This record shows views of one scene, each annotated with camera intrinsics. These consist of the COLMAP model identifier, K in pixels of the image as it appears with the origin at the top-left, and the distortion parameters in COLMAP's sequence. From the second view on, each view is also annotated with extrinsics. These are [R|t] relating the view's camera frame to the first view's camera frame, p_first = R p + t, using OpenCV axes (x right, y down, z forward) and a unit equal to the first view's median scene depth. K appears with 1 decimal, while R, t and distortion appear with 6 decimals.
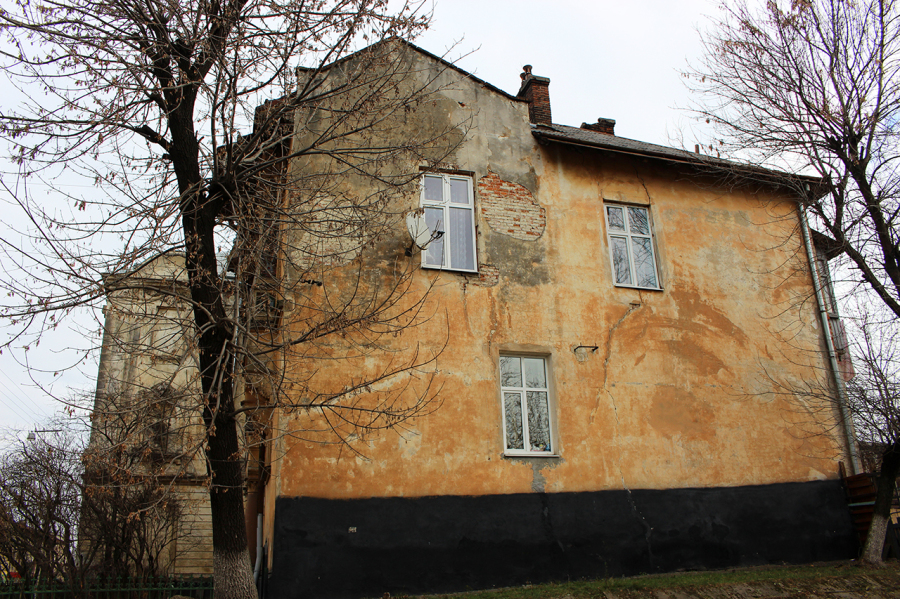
lens RADIAL K [[757.8, 0, 450.0], [0, 757.8, 299.5], [0, 0, 1]] dist [-0.123083, 0.065589]
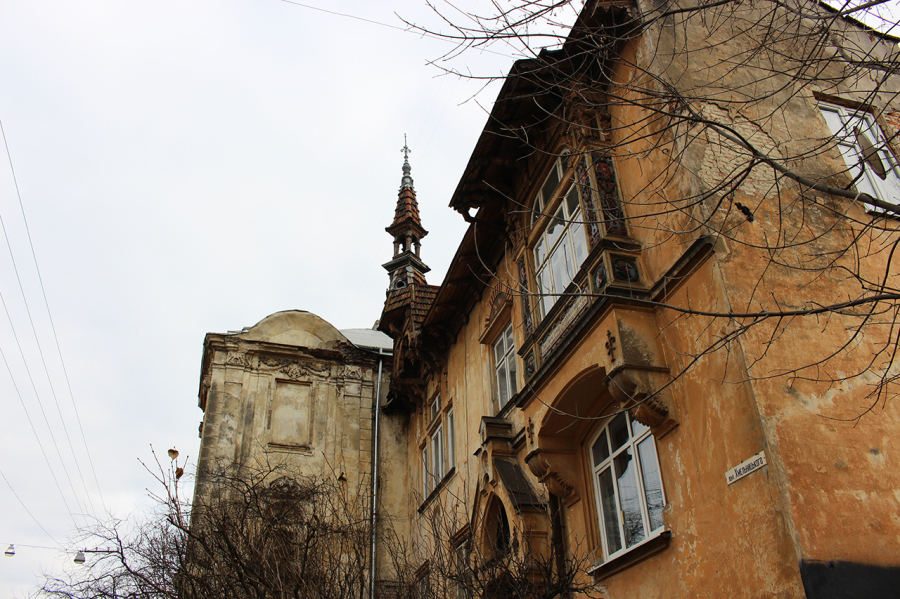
lens RADIAL K [[757.8, 0, 450.0], [0, 757.8, 299.5], [0, 0, 1]] dist [-0.123083, 0.065589]
pose [[0.999965, 0.003383, 0.007664, -0.458518], [-0.001741, 0.978786, -0.204879, 0.184586], [-0.008195, 0.204858, 0.978757, 0.459674]]
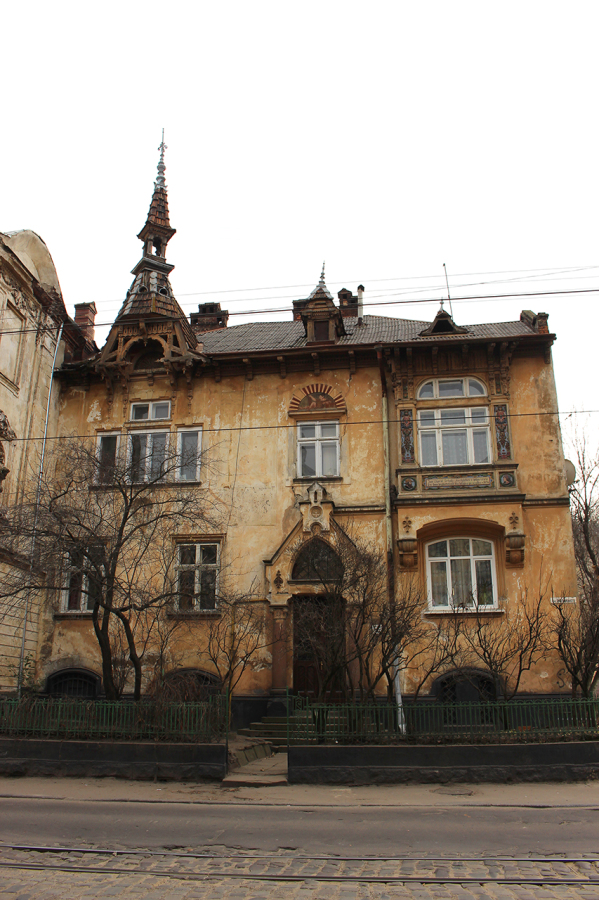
lens RADIAL K [[757.8, 0, 311.6], [0, 757.8, 448.3], [0, 0, 1]] dist [-0.123083, 0.065589]
pose [[0.393777, 0.324634, 0.859972, -1.740691], [-0.338191, 0.921105, -0.192855, 0.364284], [-0.854732, -0.214893, 0.472499, 0.843672]]
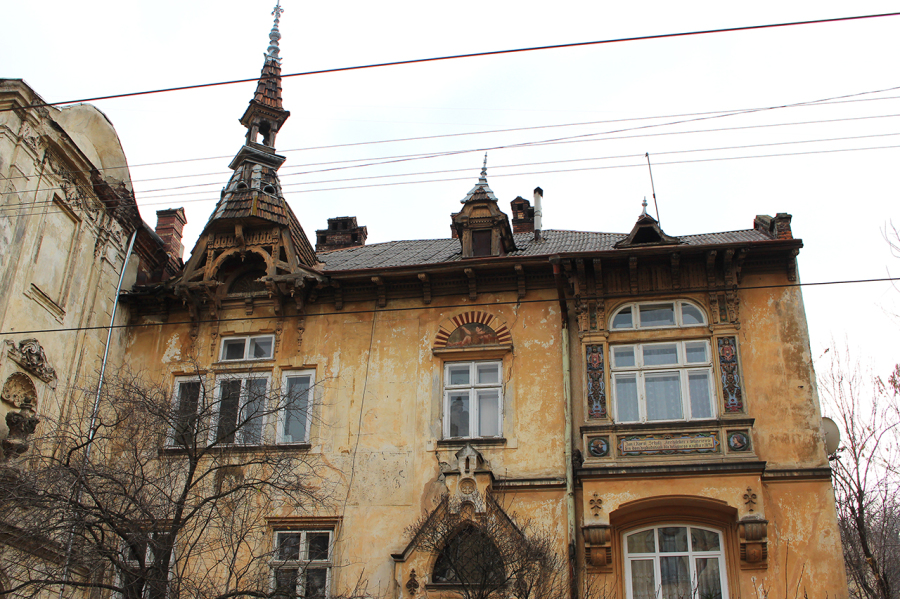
lens RADIAL K [[961.4, 0, 450.0], [0, 961.4, 299.5], [0, 0, 1]] dist [-0.105553, 0.146297]
pose [[0.436306, 0.438730, 0.785590, -1.591220], [-0.352890, 0.886561, -0.299129, 0.366735], [-0.827711, -0.146715, 0.541636, 0.846527]]
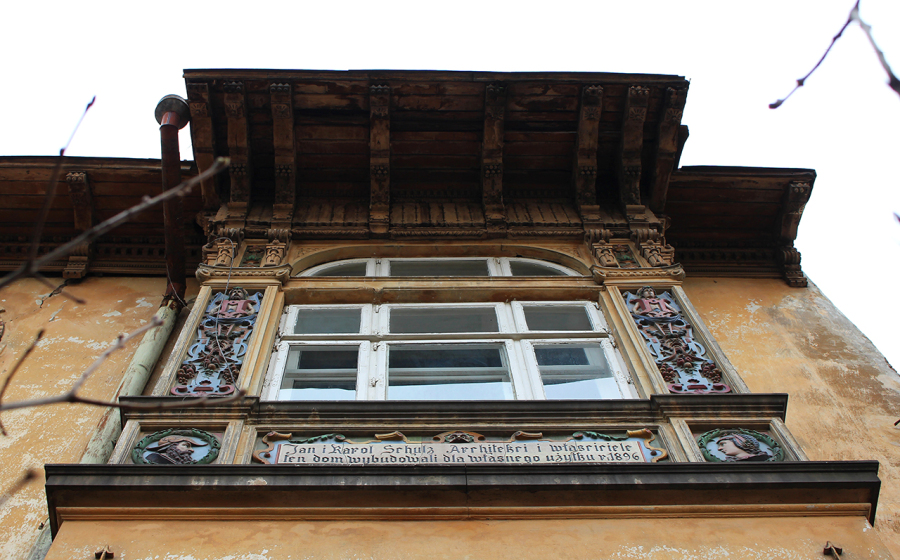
lens RADIAL K [[1145.8, 0, 411.6], [0, 1145.8, 279.2], [0, 0, 1]] dist [-0.068408, -0.011465]
pose [[0.266030, 0.909349, 0.319864, -0.506798], [-0.341654, 0.399227, -0.850817, 0.351881], [-0.901388, 0.117060, 0.416889, 1.132667]]
